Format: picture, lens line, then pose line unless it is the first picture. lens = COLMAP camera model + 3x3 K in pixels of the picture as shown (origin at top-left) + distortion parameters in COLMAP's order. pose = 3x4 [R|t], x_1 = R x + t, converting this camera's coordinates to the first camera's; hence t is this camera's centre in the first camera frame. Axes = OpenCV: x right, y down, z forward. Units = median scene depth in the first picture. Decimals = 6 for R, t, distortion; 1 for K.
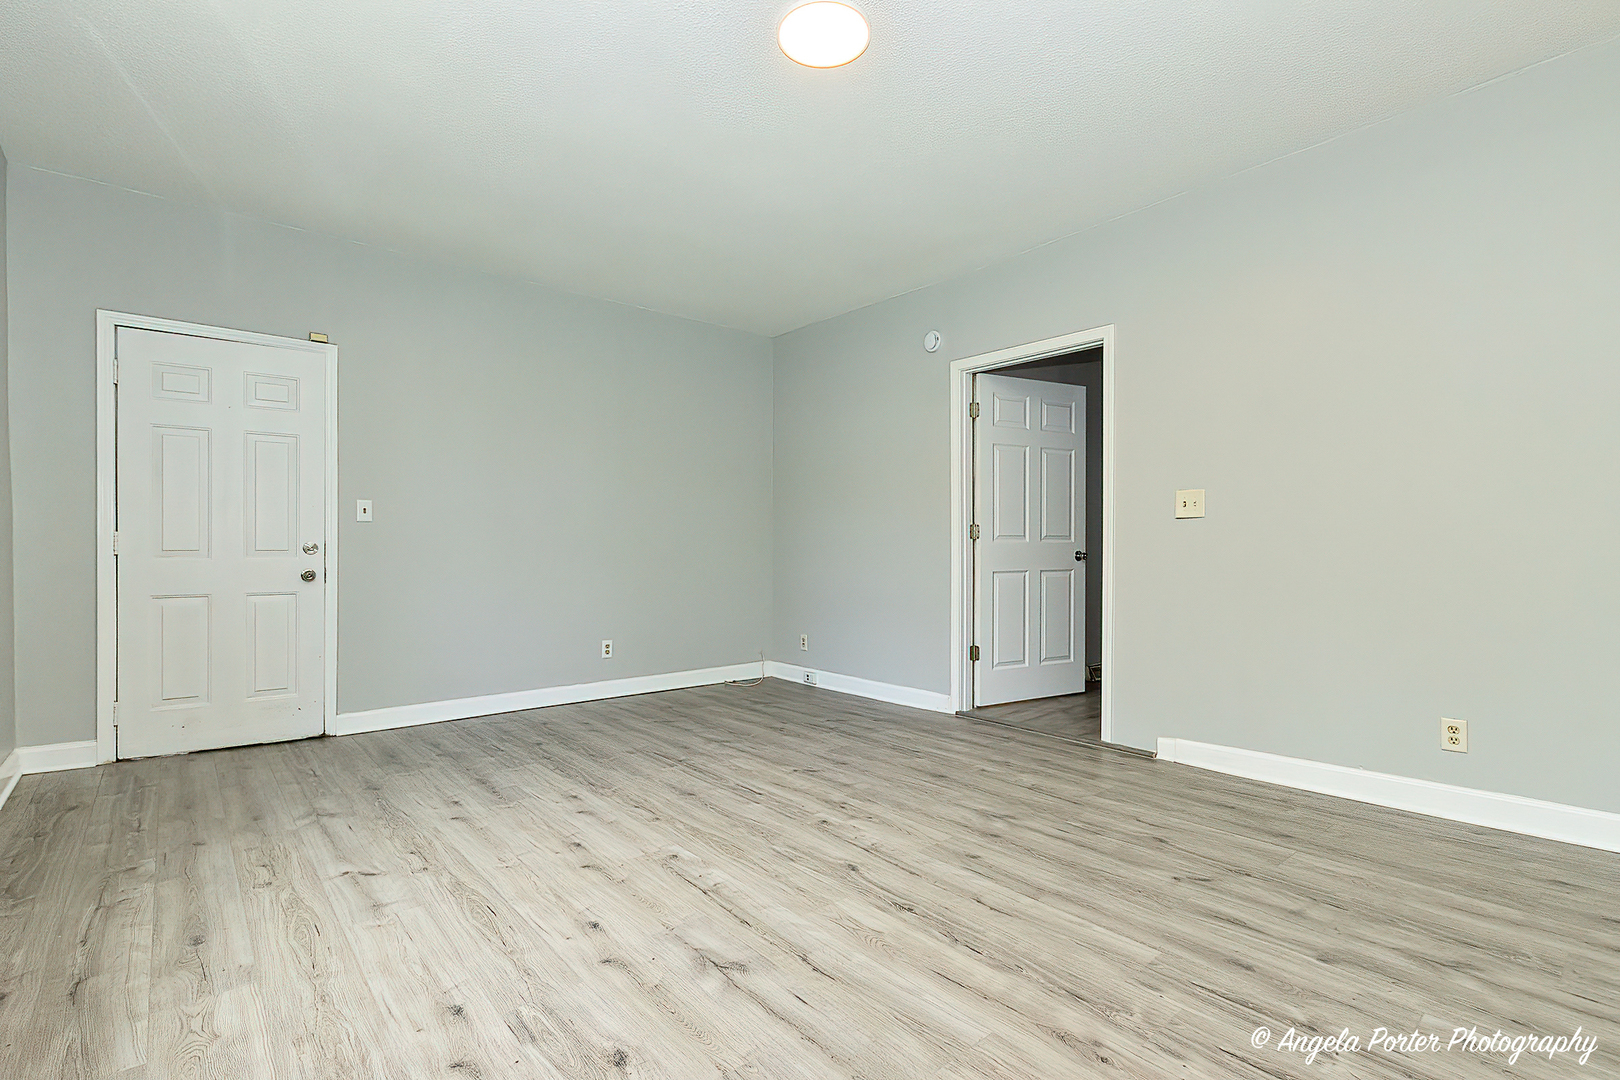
lens RADIAL K [[748.6, 0, 802.3], [0, 748.6, 536.5], [0, 0, 1]] dist [0.005296, -0.000731]
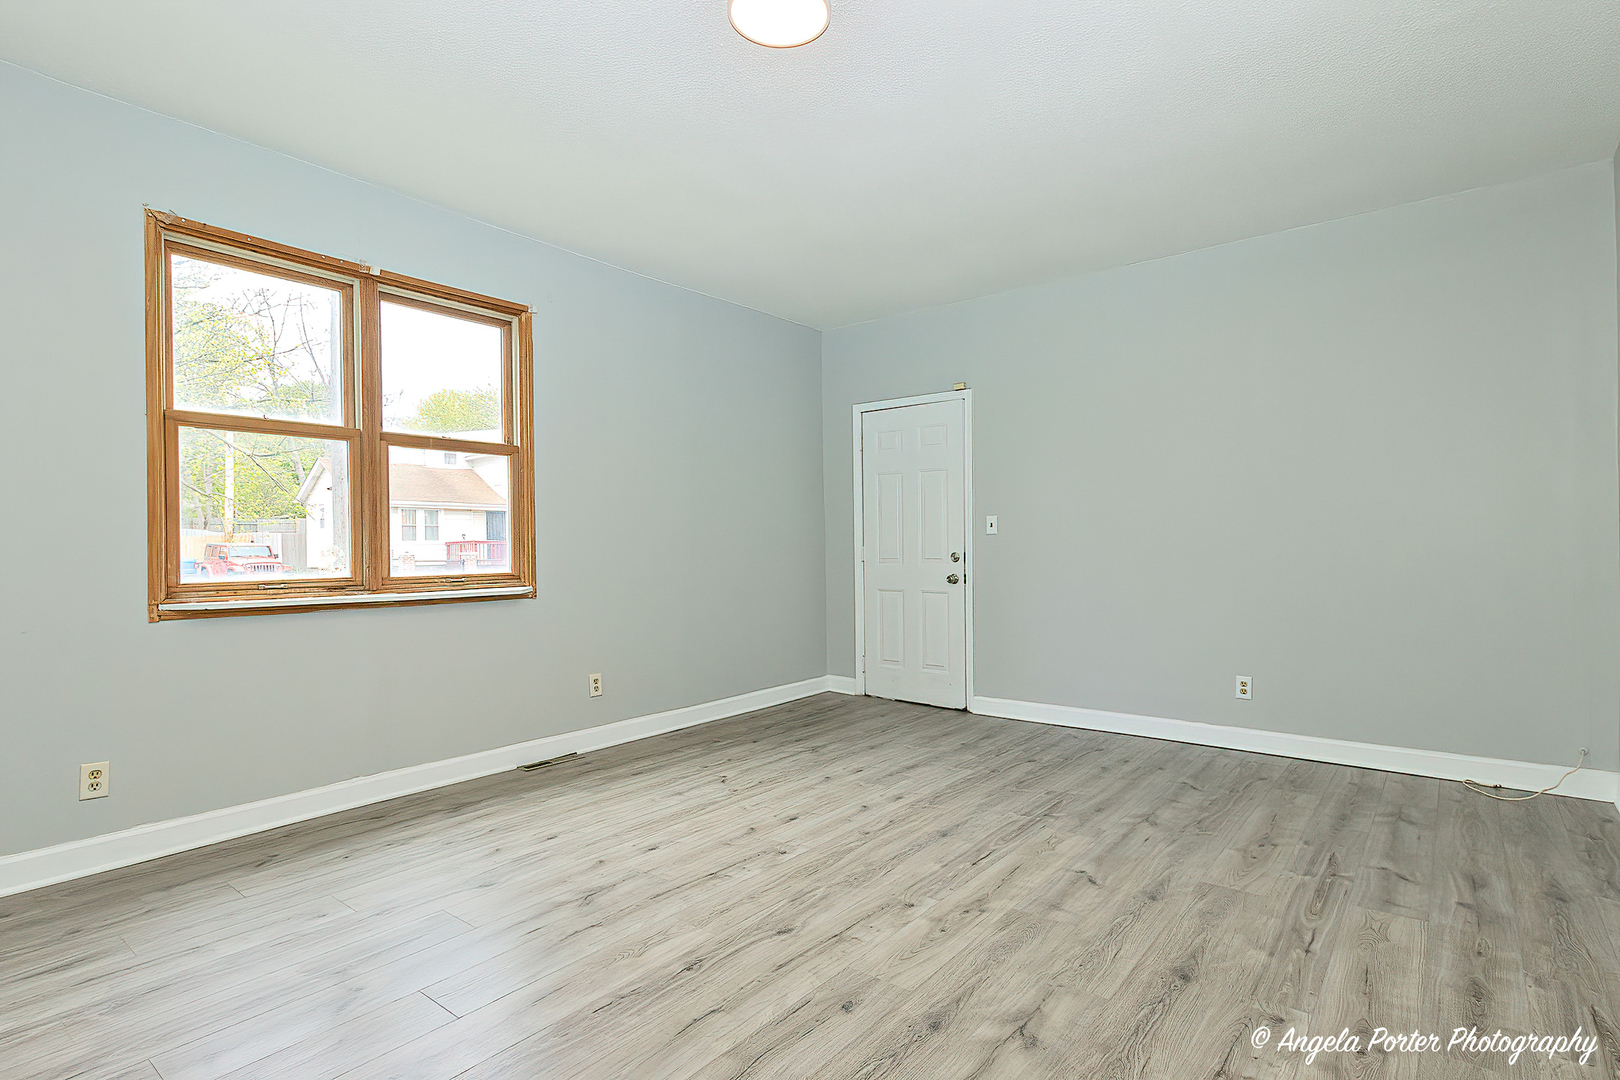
lens RADIAL K [[805.2, 0, 824.7], [0, 805.2, 529.3], [0, 0, 1]] dist [0.006985, -0.000624]
pose [[0.209603, -0.022446, -0.977529, 0.882688], [0.019878, 0.999628, -0.018692, -0.014564], [0.977585, -0.015513, 0.209971, 0.734689]]
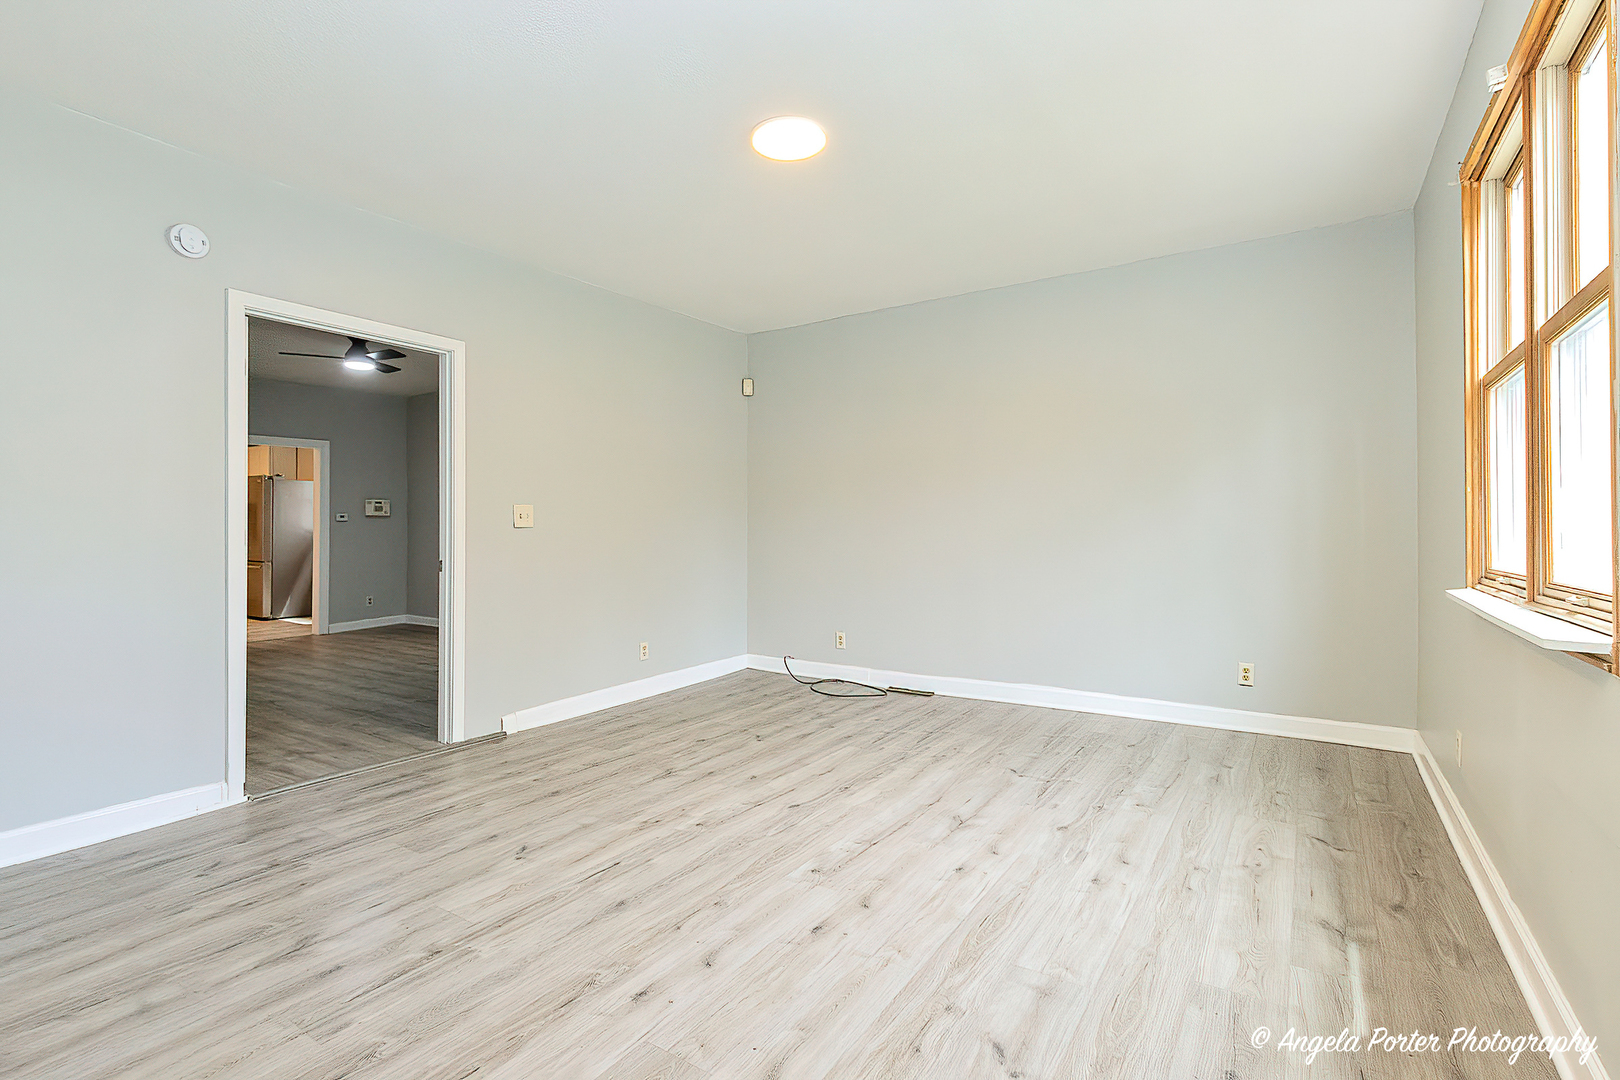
lens RADIAL K [[748.6, 0, 802.3], [0, 748.6, 536.5], [0, 0, 1]] dist [0.005296, -0.000731]
pose [[-0.272461, 0.000098, 0.962167, -1.005311], [-0.002614, 0.999996, -0.000842, -0.014770], [-0.962163, -0.002745, -0.272460, 1.151572]]
